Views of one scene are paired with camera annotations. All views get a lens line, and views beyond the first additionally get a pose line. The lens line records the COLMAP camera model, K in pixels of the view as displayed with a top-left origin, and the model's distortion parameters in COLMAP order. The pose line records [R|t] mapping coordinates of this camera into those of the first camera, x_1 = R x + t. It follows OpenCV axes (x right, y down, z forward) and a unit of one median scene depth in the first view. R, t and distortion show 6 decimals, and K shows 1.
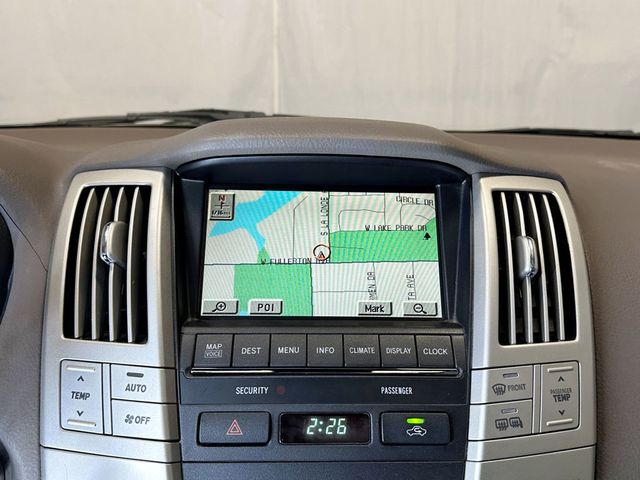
lens RADIAL K [[614.4, 0, 321.7], [0, 614.4, 239.8], [0, 0, 1]] dist [0.051315, 0.000000]
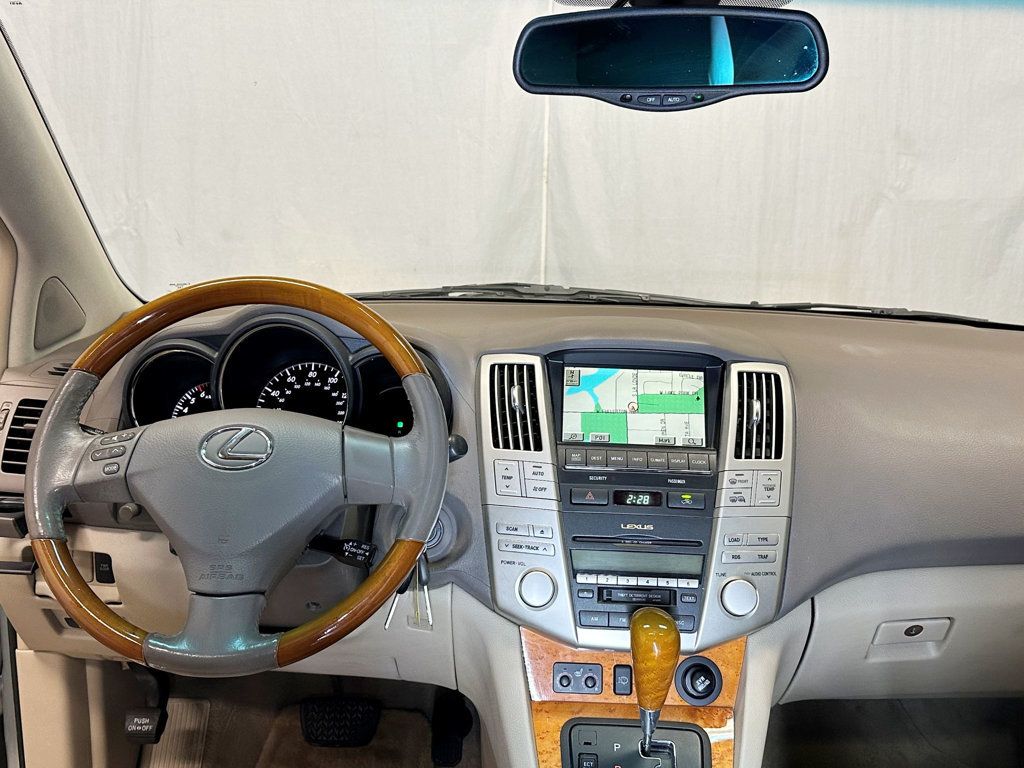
lens RADIAL K [[983.1, 0, 512.4], [0, 983.1, 386.8], [0, 0, 1]] dist [0.051315, 0.000000]
pose [[0.998023, 0.023575, -0.058253, -0.177345], [-0.025384, 0.999212, -0.030513, 0.058177], [0.057488, 0.031931, 0.997835, -1.718799]]
